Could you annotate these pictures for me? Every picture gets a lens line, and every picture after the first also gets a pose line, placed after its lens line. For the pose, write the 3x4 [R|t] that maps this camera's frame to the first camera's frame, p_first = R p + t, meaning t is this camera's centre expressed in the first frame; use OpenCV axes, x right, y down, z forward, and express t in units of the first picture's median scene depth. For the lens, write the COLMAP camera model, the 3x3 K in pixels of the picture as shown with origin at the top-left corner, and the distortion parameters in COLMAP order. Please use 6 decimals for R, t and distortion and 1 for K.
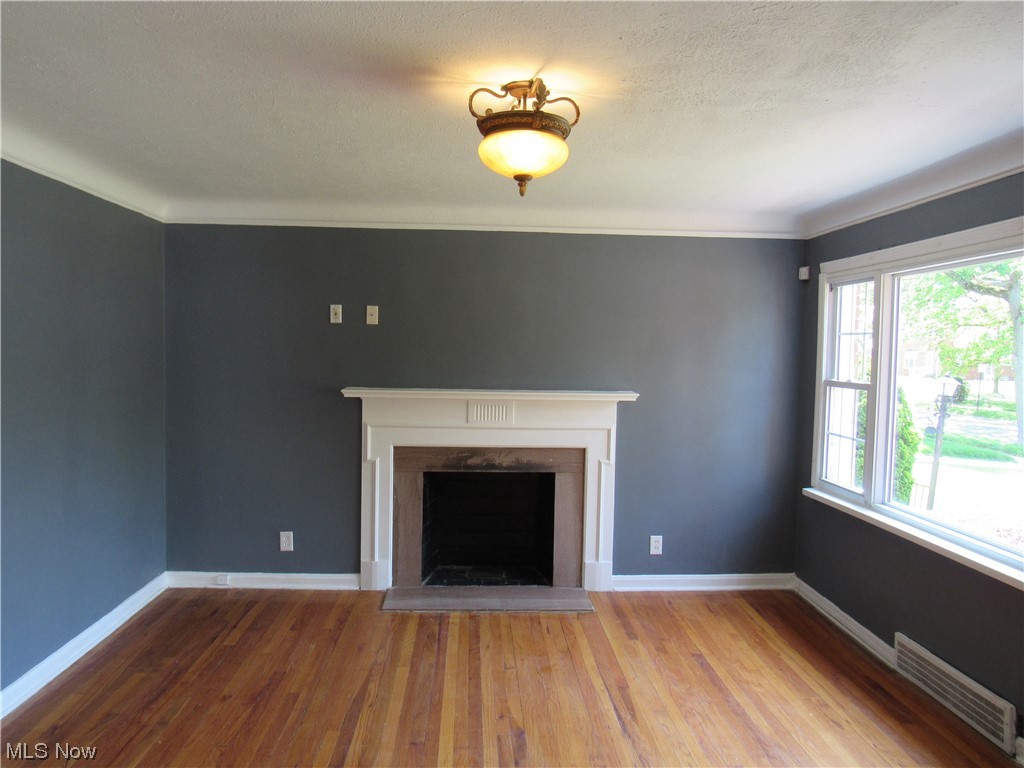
lens RADIAL K [[734.1, 0, 512.0], [0, 734.1, 384.0], [0, 0, 1]] dist [-0.044170, 0.027328]
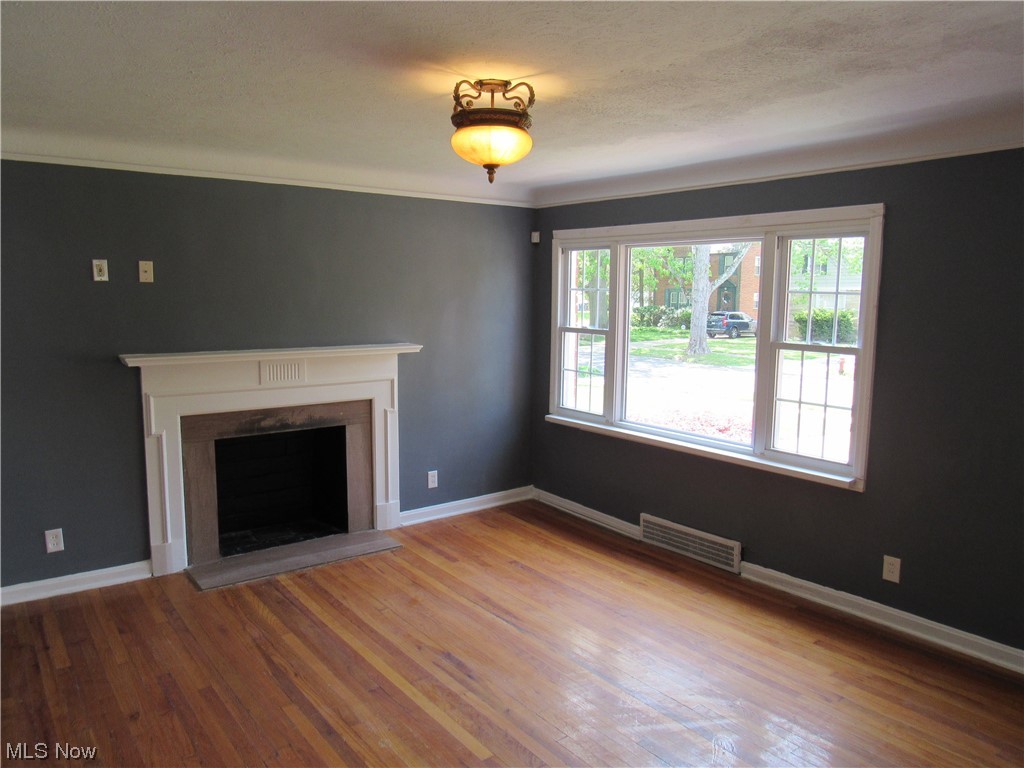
lens RADIAL K [[731.5, 0, 512.0], [0, 731.5, 384.0], [0, 0, 1]] dist [-0.065756, 0.026255]
pose [[0.817764, -0.080955, 0.569832, -0.345568], [0.028691, 0.994561, 0.100121, -0.034750], [-0.574838, -0.065527, 0.815639, 0.030900]]
